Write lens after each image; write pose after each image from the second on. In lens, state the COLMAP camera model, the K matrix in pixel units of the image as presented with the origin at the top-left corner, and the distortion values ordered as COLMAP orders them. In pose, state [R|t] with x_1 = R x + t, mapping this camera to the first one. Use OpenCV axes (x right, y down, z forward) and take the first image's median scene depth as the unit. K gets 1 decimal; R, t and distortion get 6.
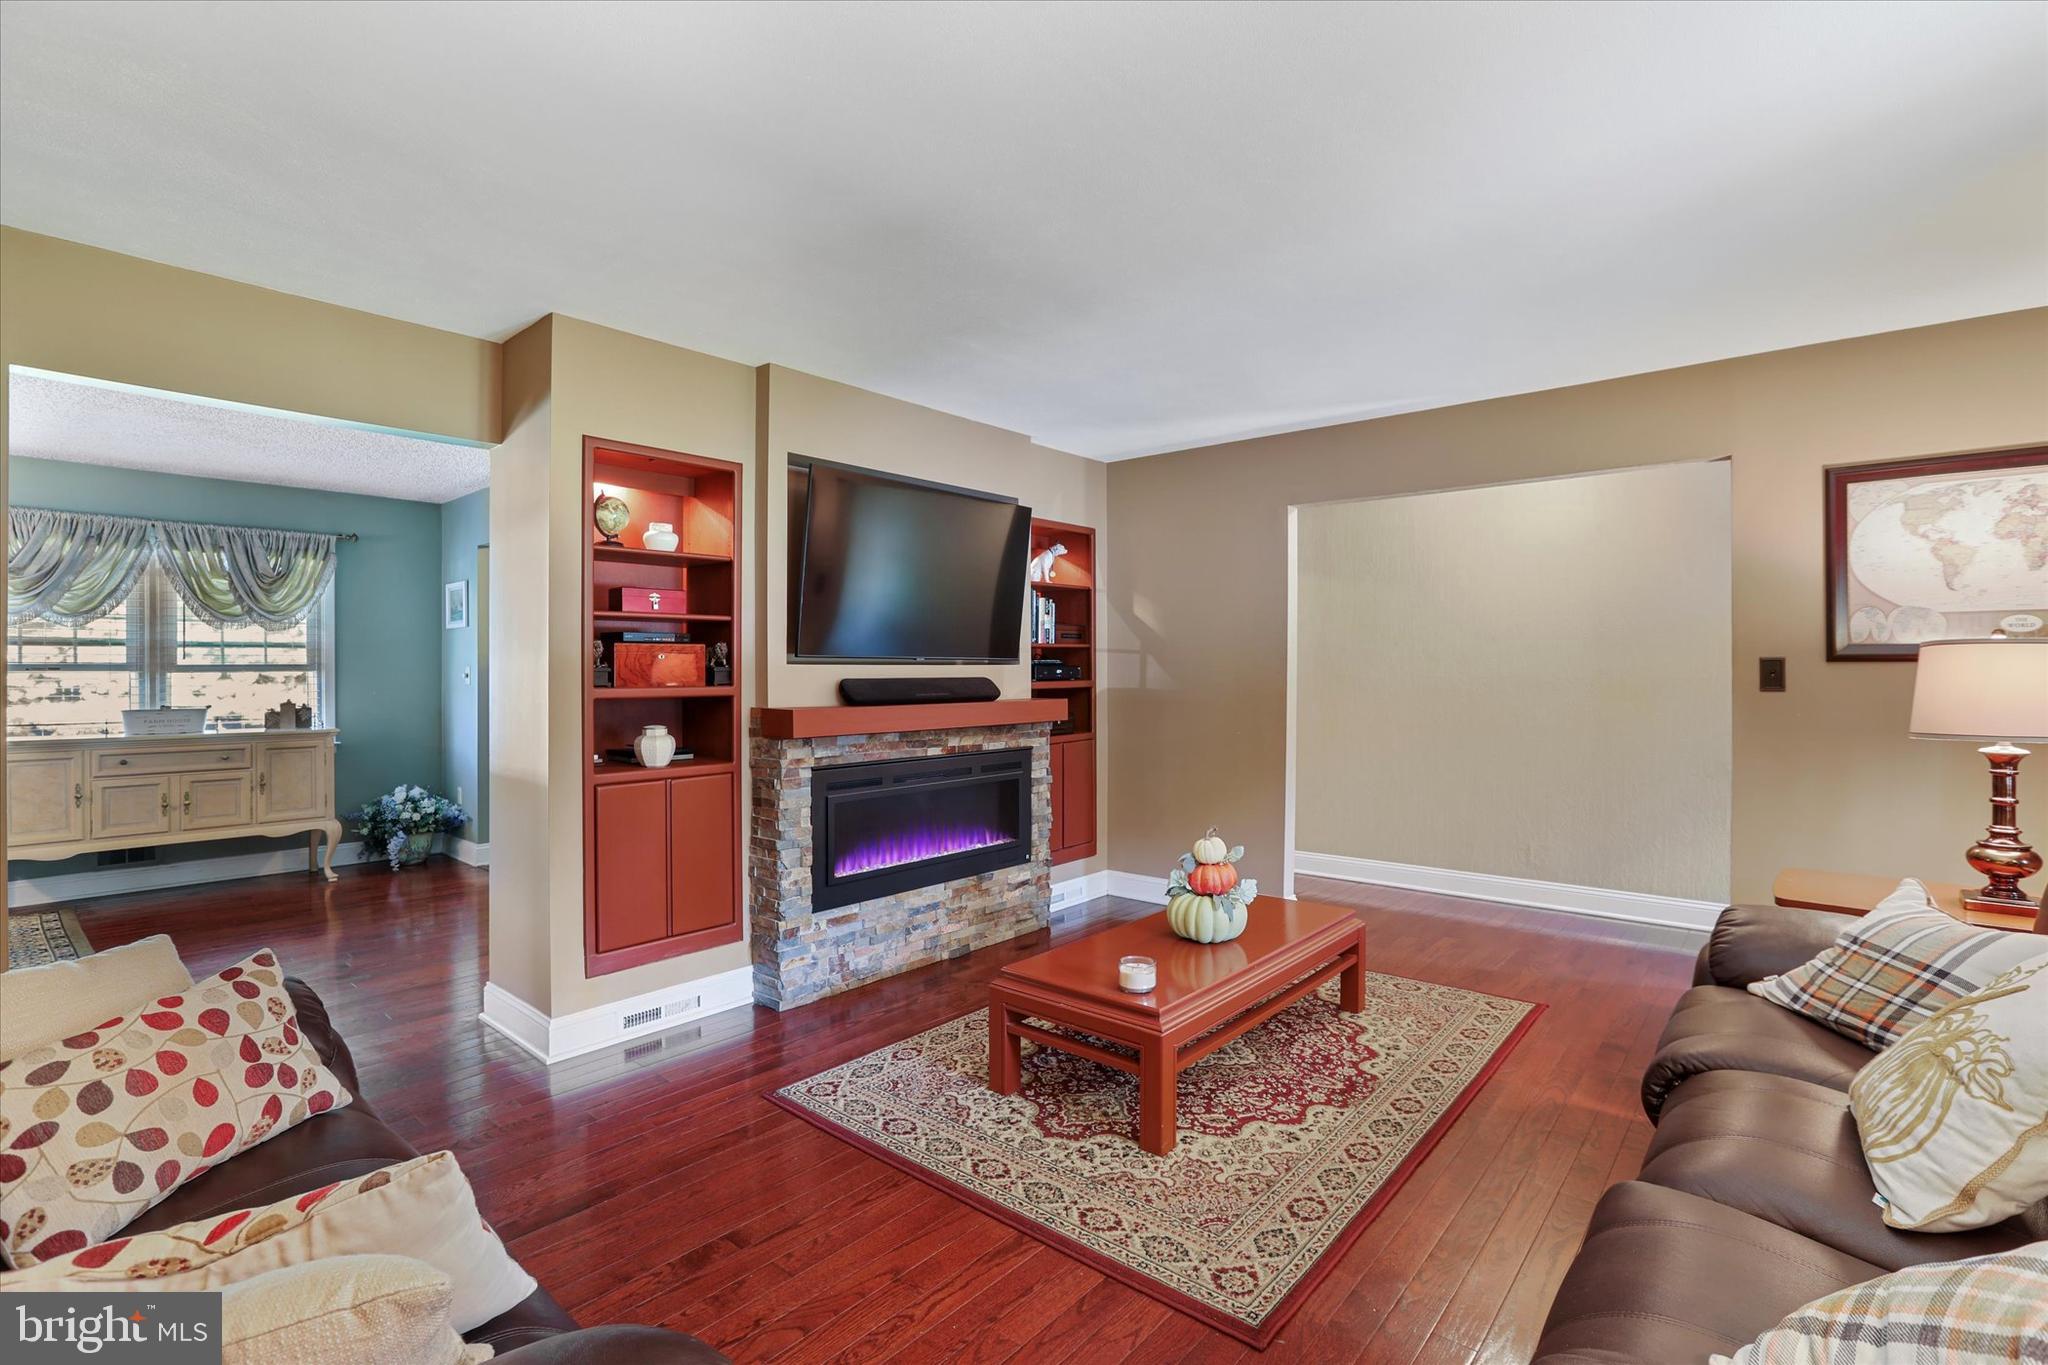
lens RADIAL K [[932.8, 0, 1026.0], [0, 932.8, 668.4], [0, 0, 1]] dist [-0.040606, 0.008536]
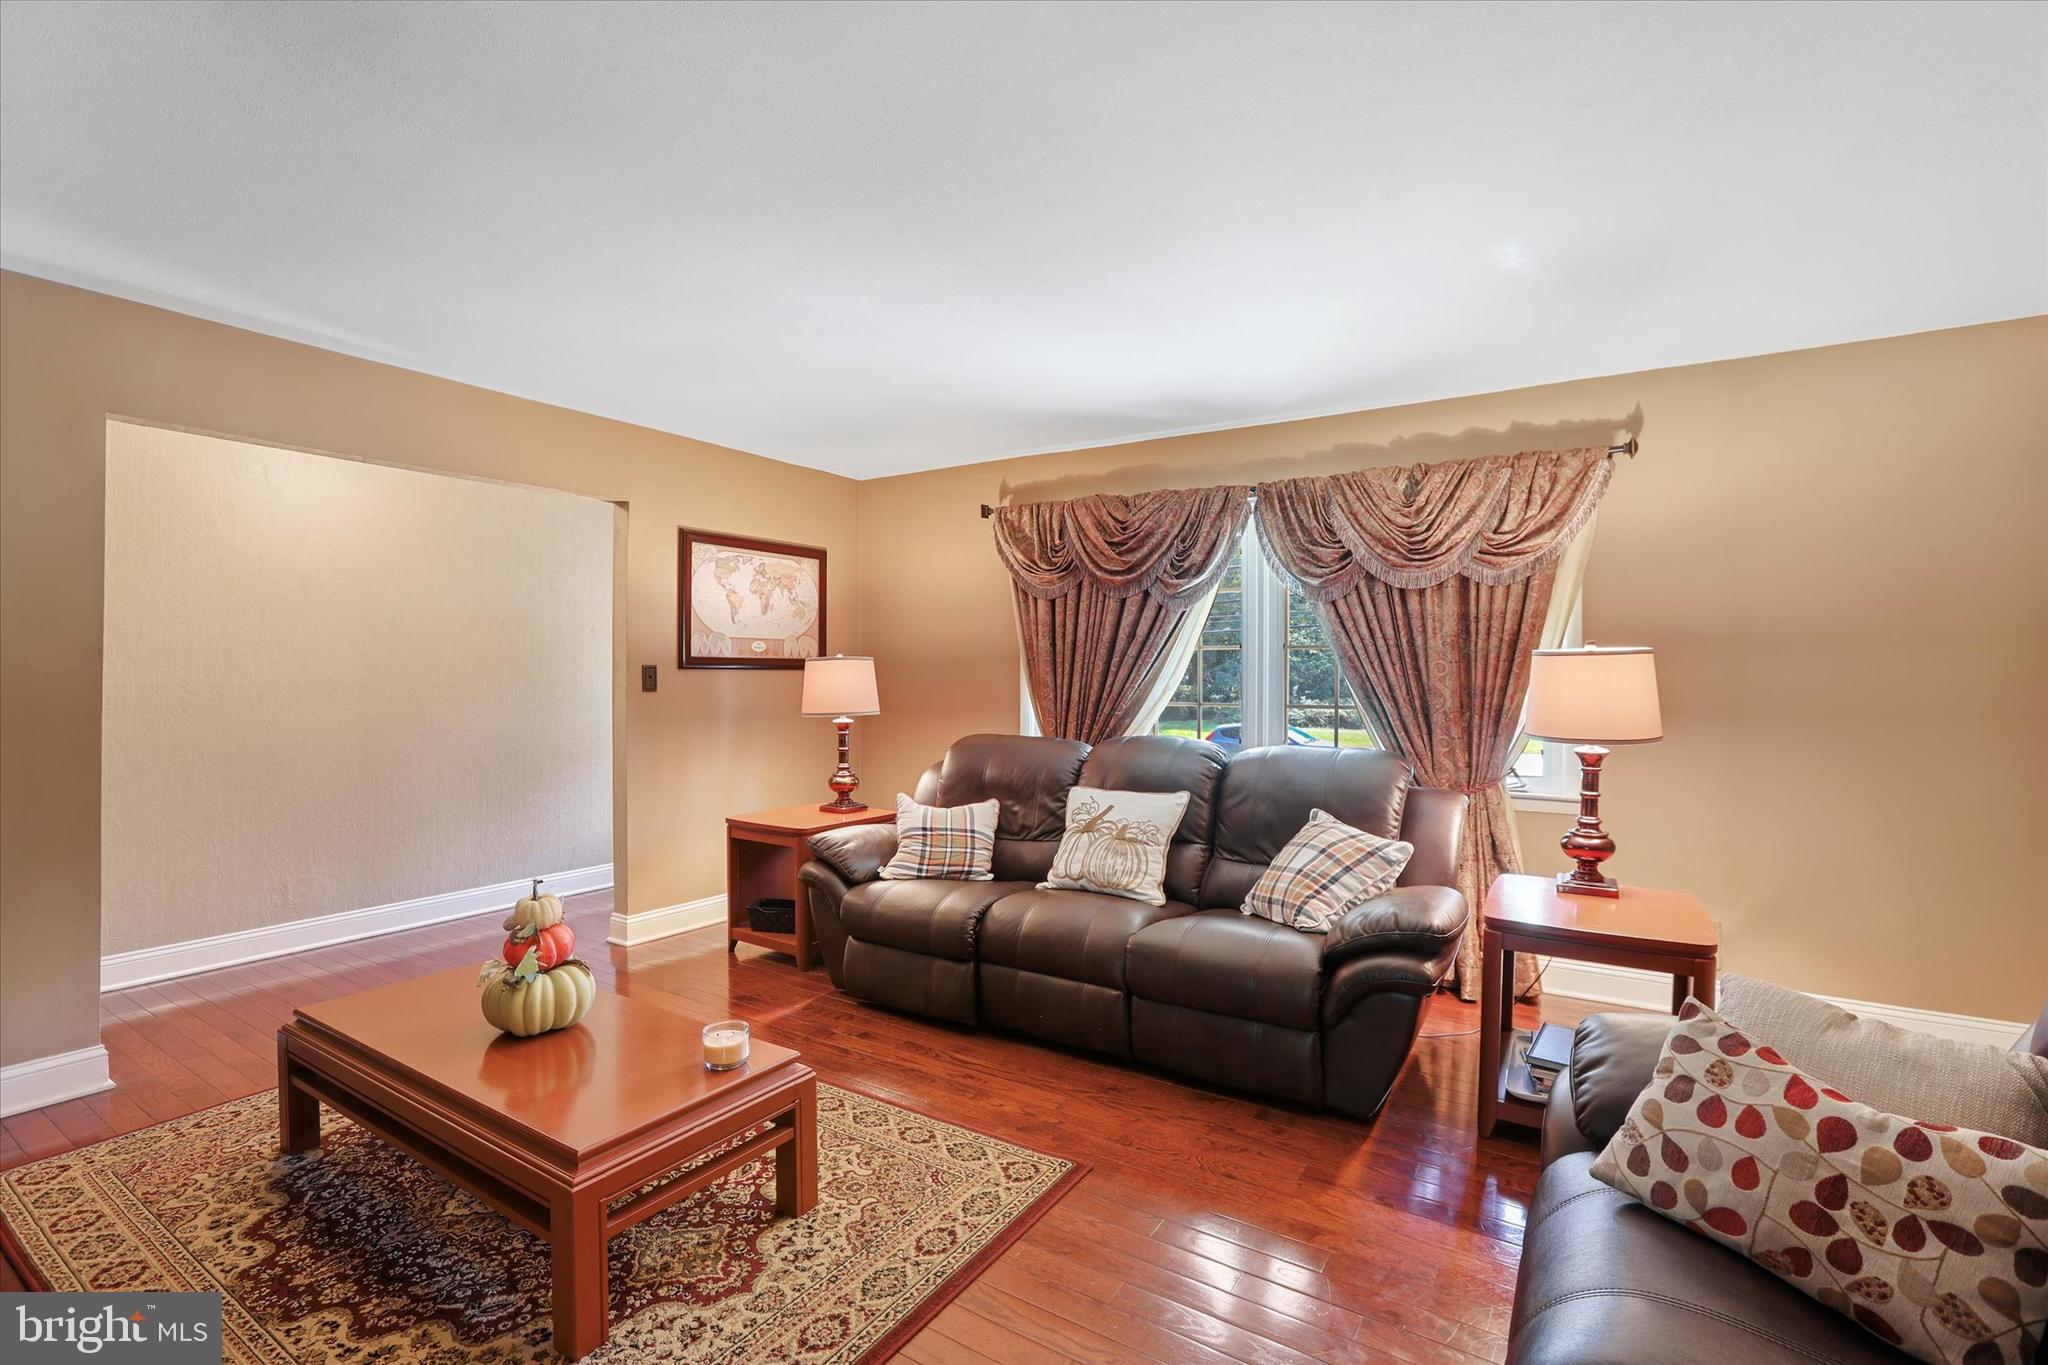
lens RADIAL K [[932.8, 0, 1021.3], [0, 932.8, 677.7], [0, 0, 1]] dist [-0.040606, 0.008536]
pose [[-0.130744, -0.004733, 0.991405, -0.573148], [-0.001384, 0.999989, 0.004591, -0.001073], [-0.991415, -0.000772, -0.130749, 0.668419]]
